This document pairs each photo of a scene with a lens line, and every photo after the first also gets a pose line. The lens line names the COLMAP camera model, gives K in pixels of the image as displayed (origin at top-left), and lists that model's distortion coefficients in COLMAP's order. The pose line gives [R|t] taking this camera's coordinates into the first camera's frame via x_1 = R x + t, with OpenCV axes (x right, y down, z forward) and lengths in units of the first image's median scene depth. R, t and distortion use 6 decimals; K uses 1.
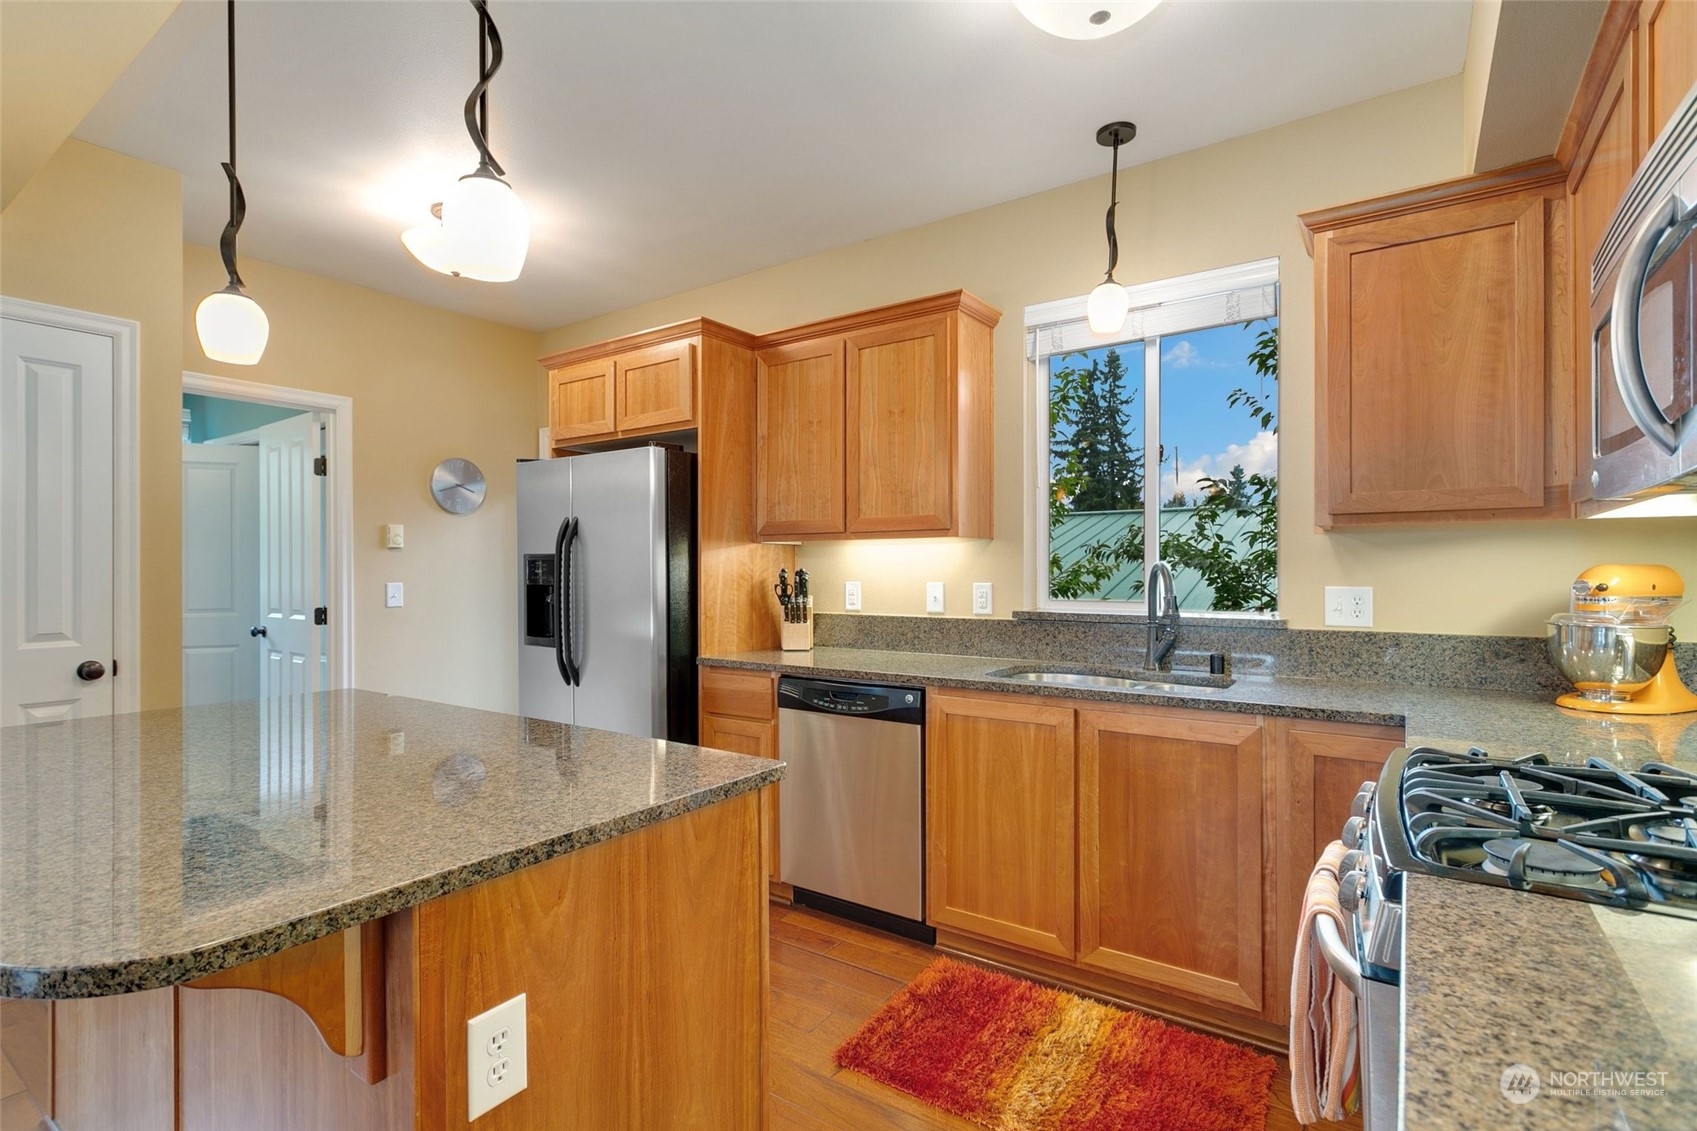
lens RADIAL K [[806.4, 0, 851.0], [0, 806.4, 564.7], [0, 0, 1]] dist [0.007116, 0.000280]
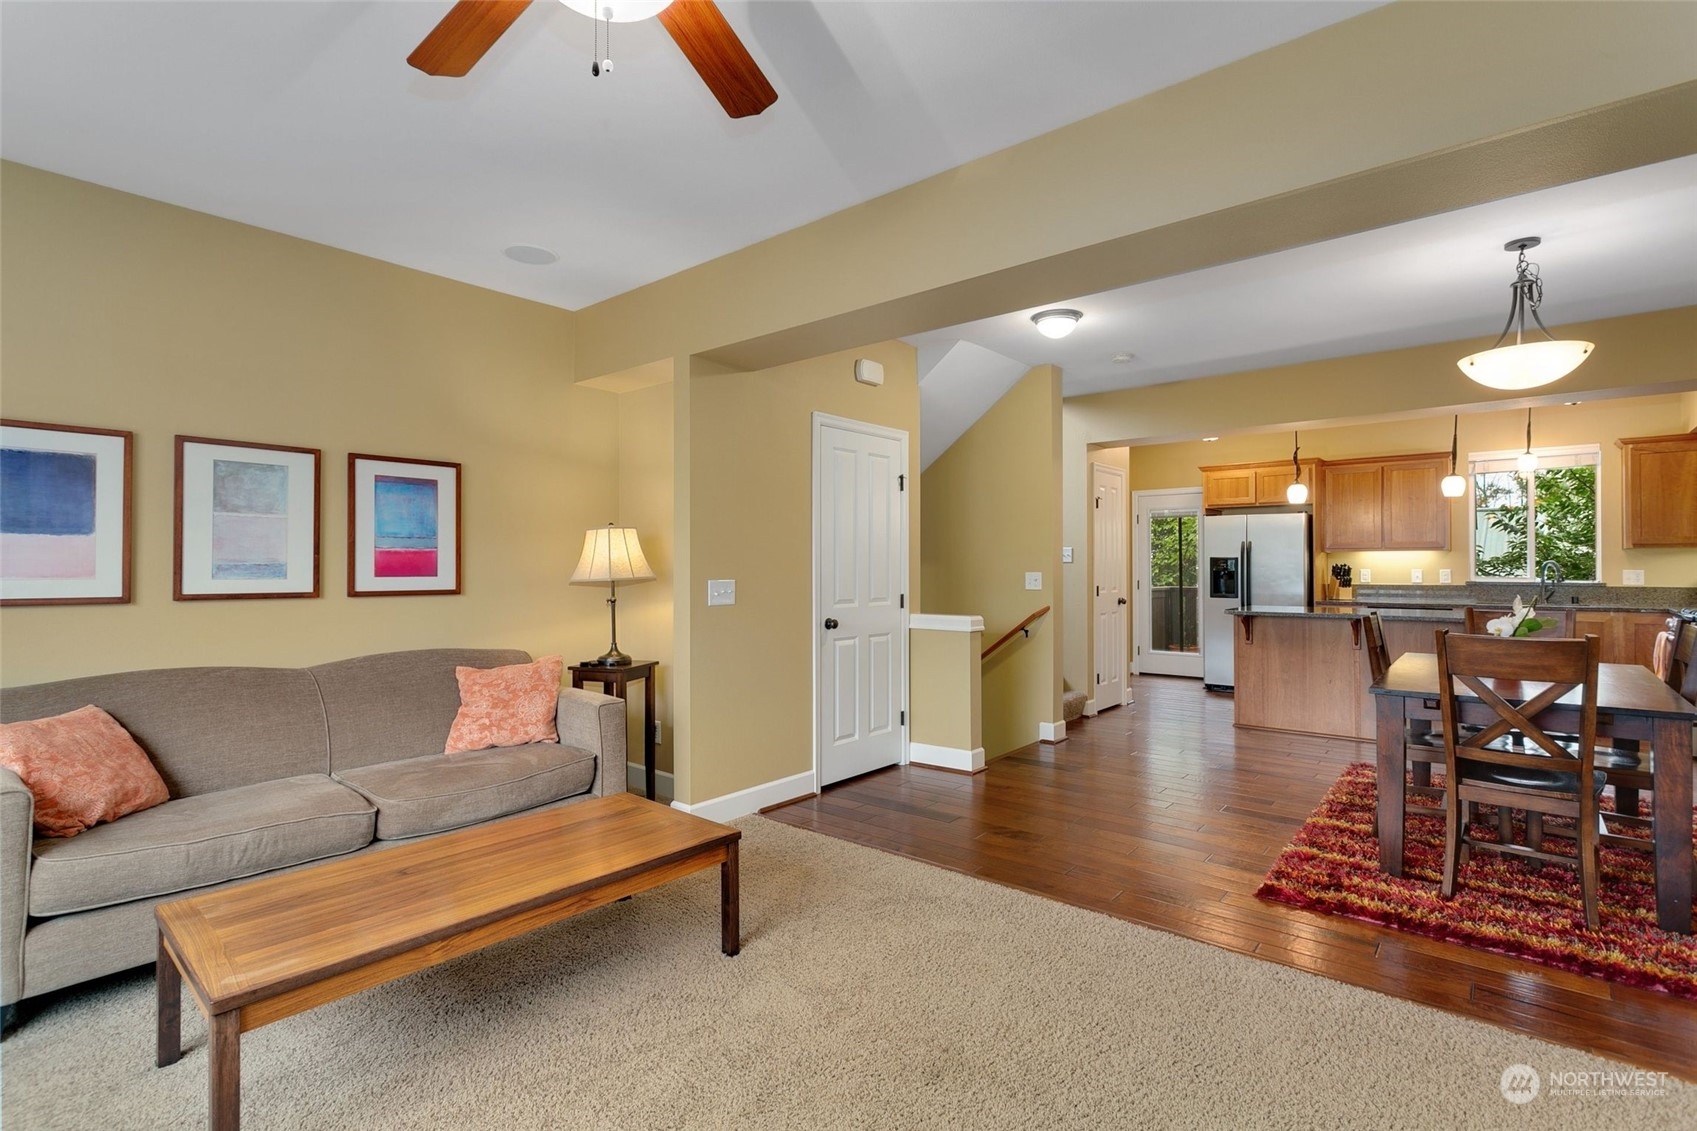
lens RADIAL K [[806.4, 0, 857.2], [0, 806.4, 554.4], [0, 0, 1]] dist [0.007116, 0.000280]
pose [[0.995602, -0.000754, -0.093681, -1.459052], [-0.000003, 0.999967, -0.008075, -0.002910], [0.093684, 0.008040, 0.995570, -1.650975]]
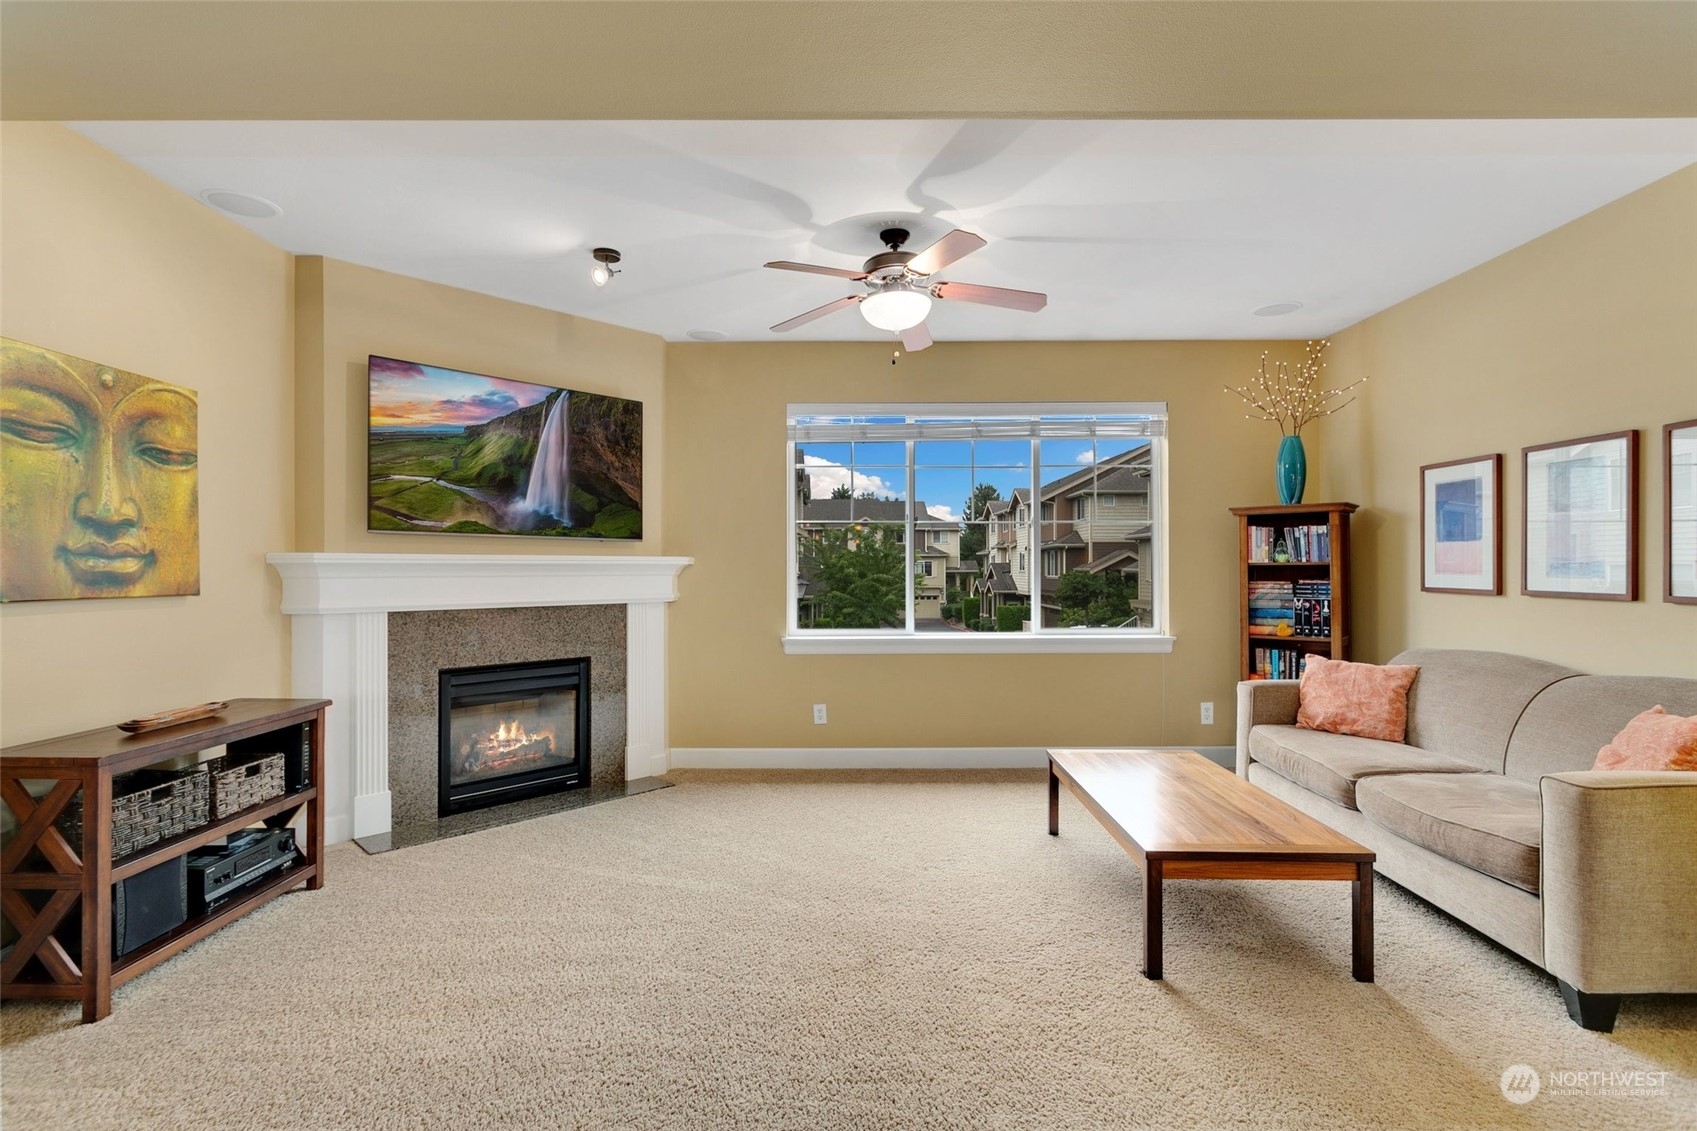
lens RADIAL K [[822.7, 0, 848.0], [0, 822.7, 565.1], [0, 0, 1]] dist [0.003270, 0.004617]
pose [[-0.831587, 0.005343, -0.555368, -0.929303], [0.011111, 0.999914, -0.007018, 0.001706], [0.555283, -0.012007, -0.831575, -0.190418]]
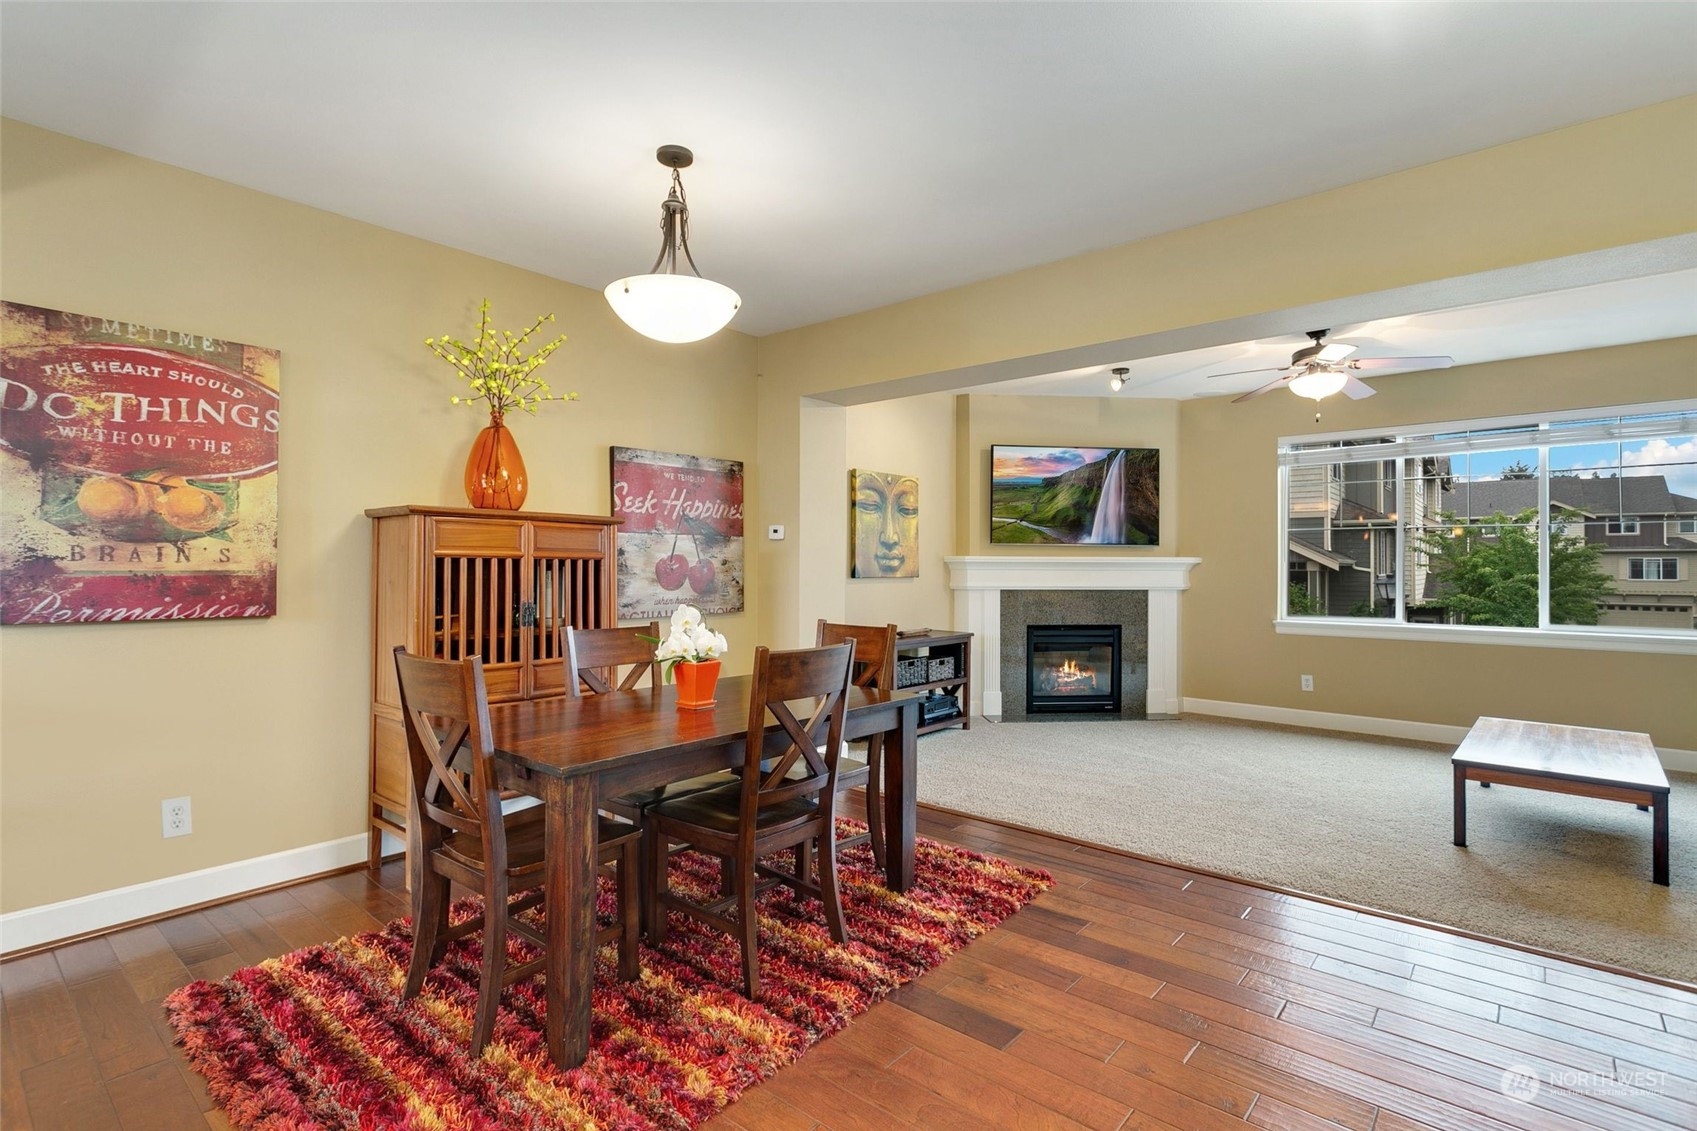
lens RADIAL K [[806.4, 0, 839.0], [0, 806.4, 557.9], [0, 0, 1]] dist [0.007116, 0.000280]
pose [[-0.992444, 0.001937, 0.122685, -0.877222], [-0.000018, 0.999873, -0.015926, 0.006365], [-0.122701, -0.015807, -0.992318, 0.615321]]
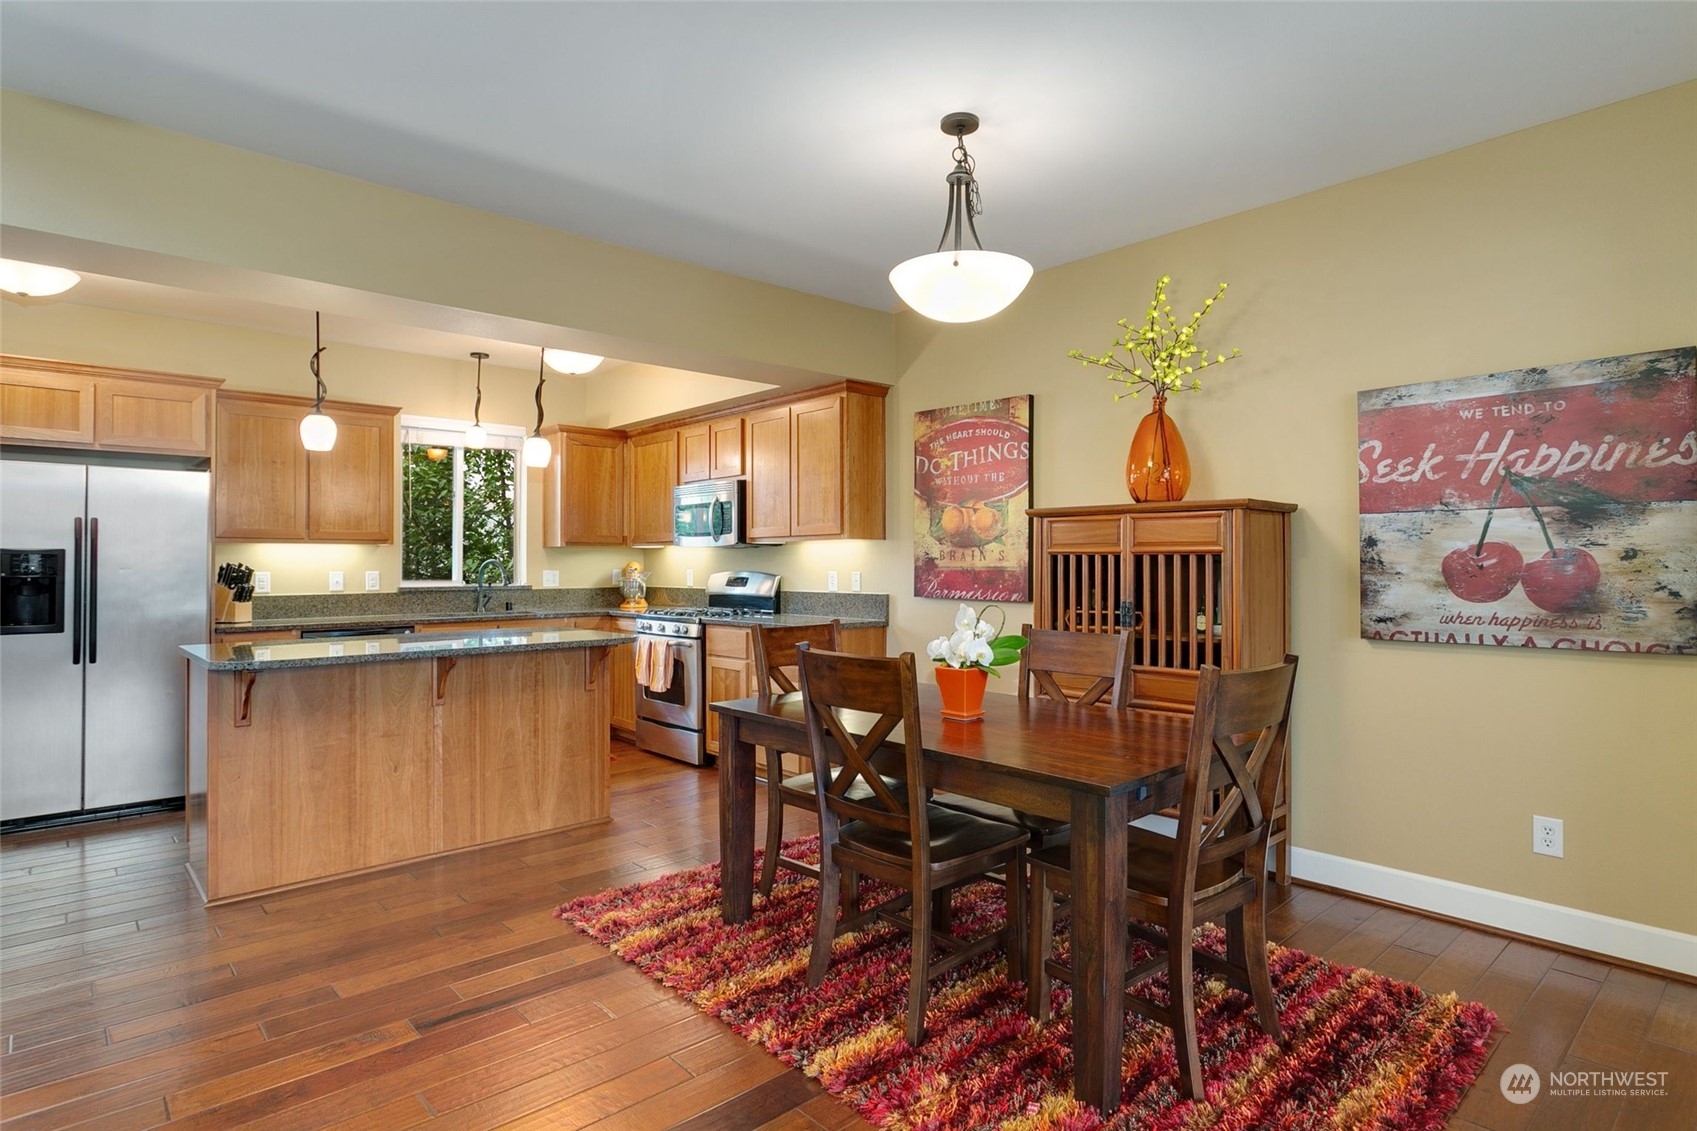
lens RADIAL K [[896.5, 0, 831.1], [0, 896.5, 553.6], [0, 0, 1]] dist [-0.005099, 0.004703]
pose [[0.246604, 0.012032, 0.969042, -1.569444], [-0.004272, 0.999927, -0.011329, 0.002700], [-0.969107, -0.001346, 0.246637, -0.421142]]
